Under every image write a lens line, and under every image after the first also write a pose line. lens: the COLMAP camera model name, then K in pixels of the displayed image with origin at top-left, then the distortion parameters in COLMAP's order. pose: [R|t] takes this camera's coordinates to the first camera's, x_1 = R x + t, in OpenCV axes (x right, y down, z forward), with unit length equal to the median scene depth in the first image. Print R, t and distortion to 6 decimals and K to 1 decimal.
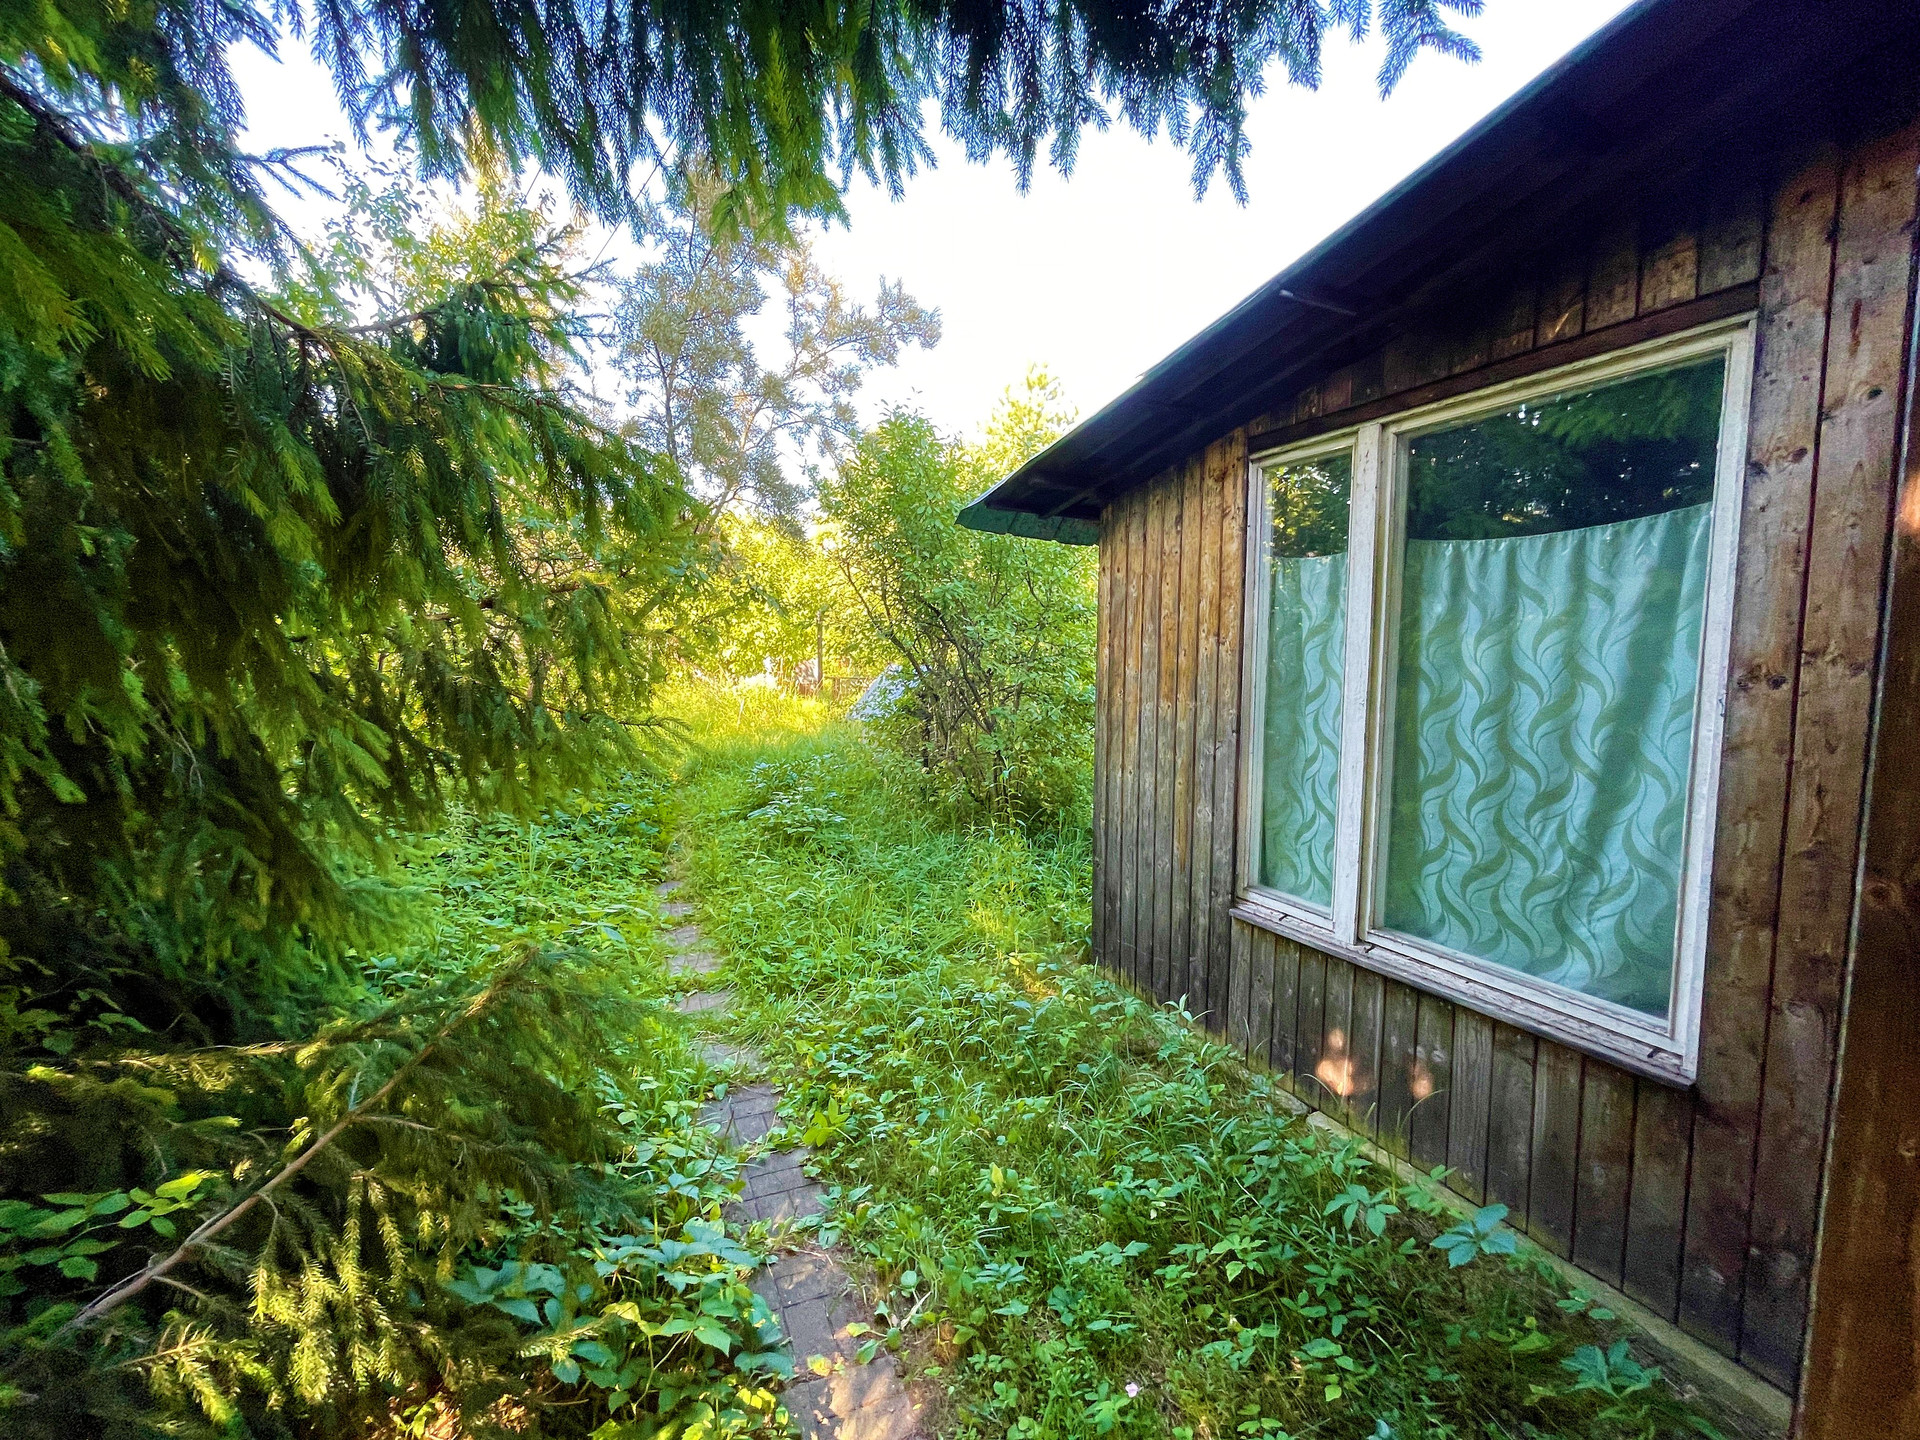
lens RADIAL K [[768.5, 0, 956.4], [0, 768.5, 720.2], [0, 0, 1]] dist [-0.005465, 0.000172]
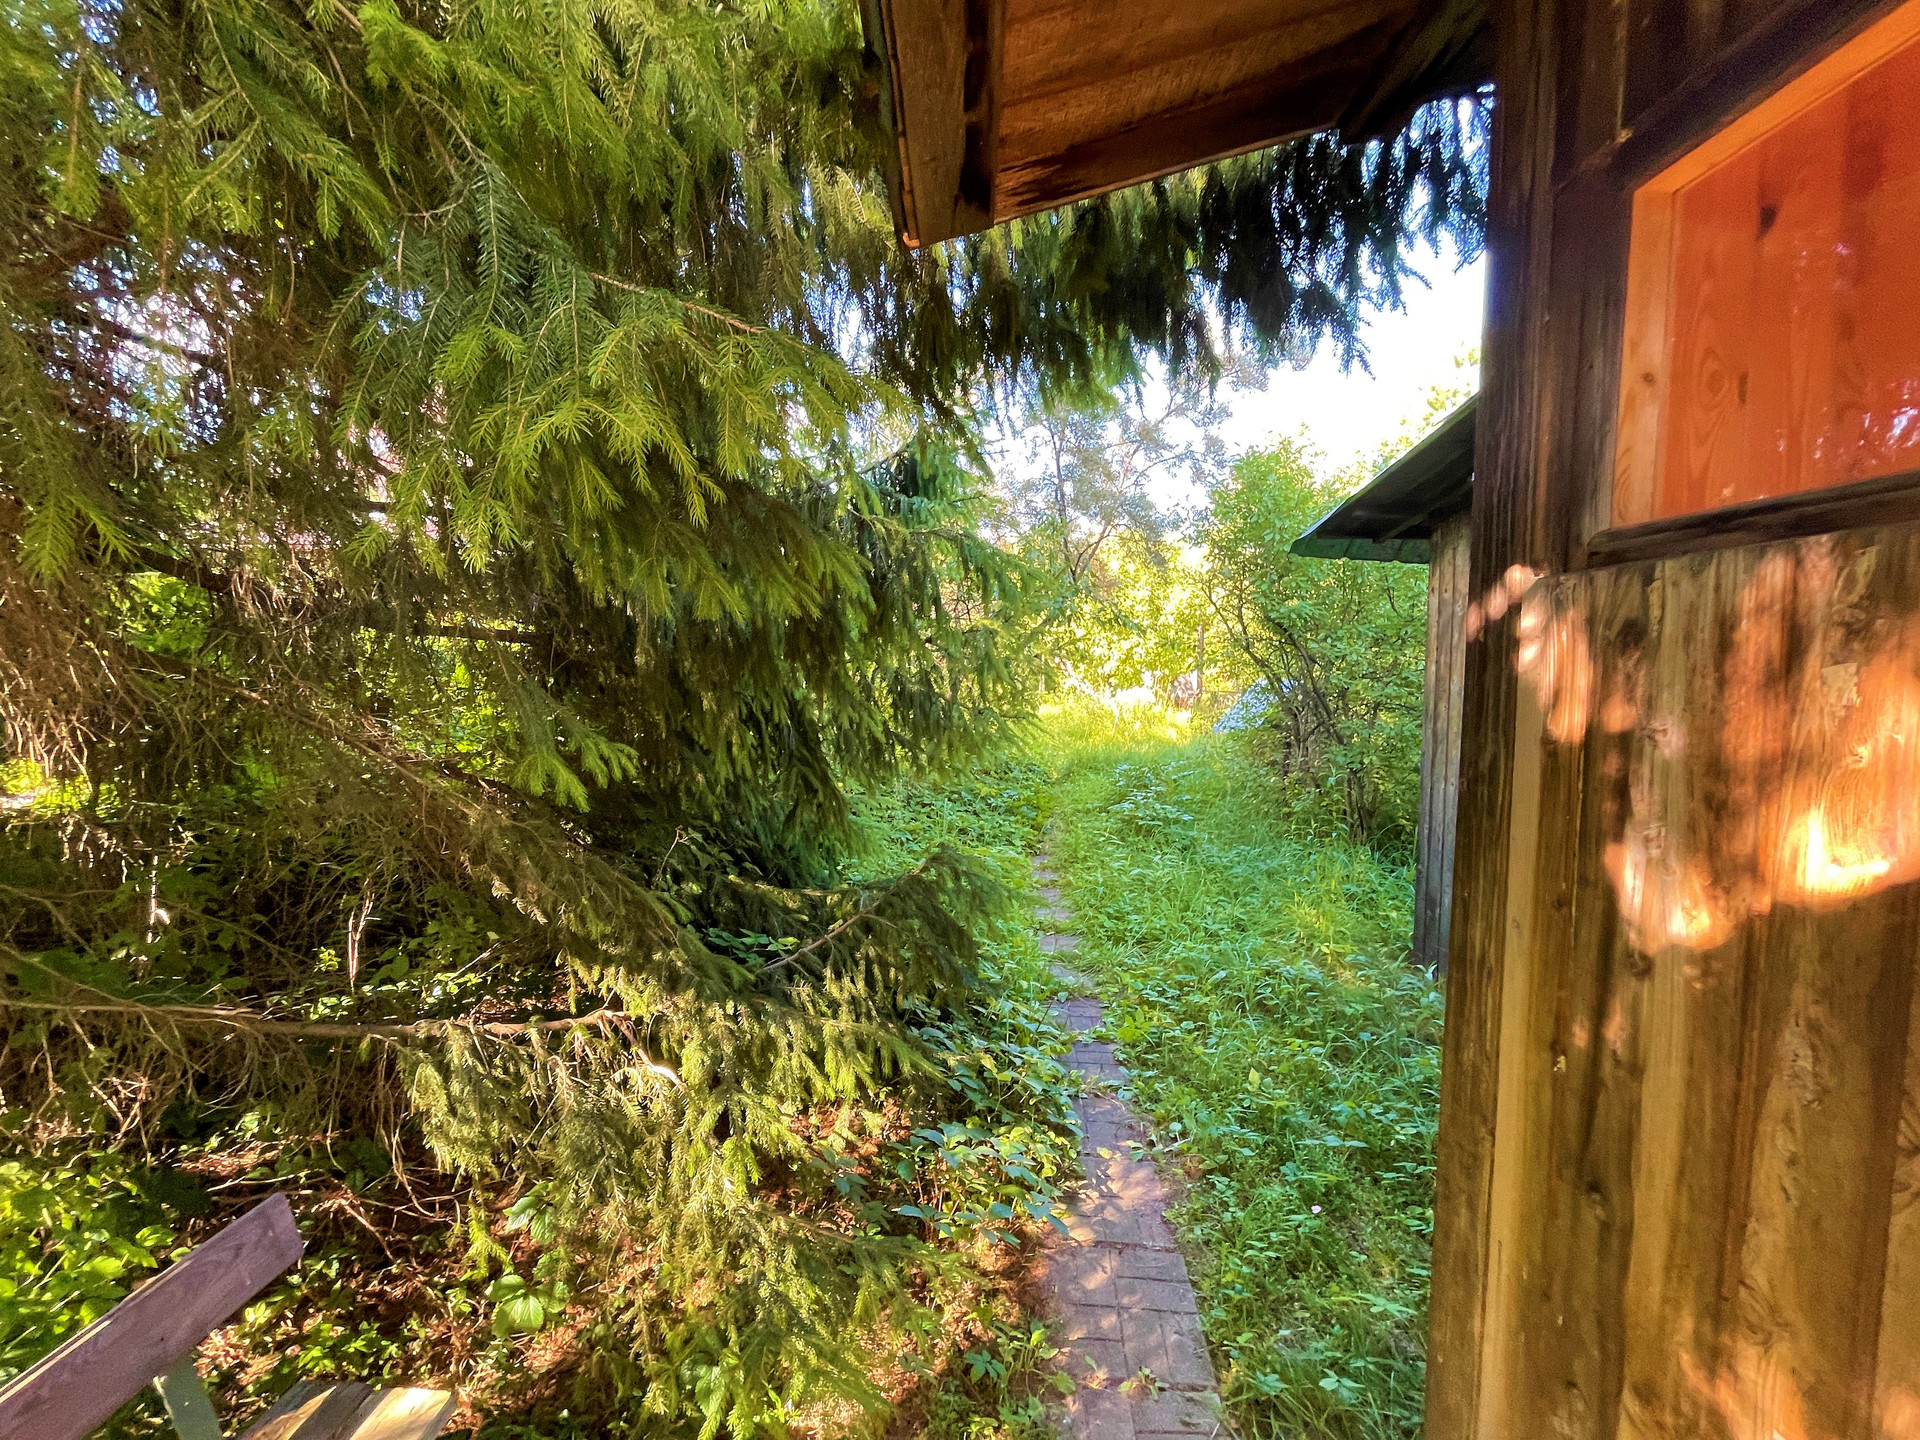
lens RADIAL K [[768.5, 0, 956.4], [0, 768.5, 720.2], [0, 0, 1]] dist [-0.005465, 0.000172]
pose [[0.880124, 0.029212, -0.473844, 0.137174], [-0.037311, 0.999274, -0.007698, 0.015598], [0.473275, 0.024455, 0.880575, -0.256761]]
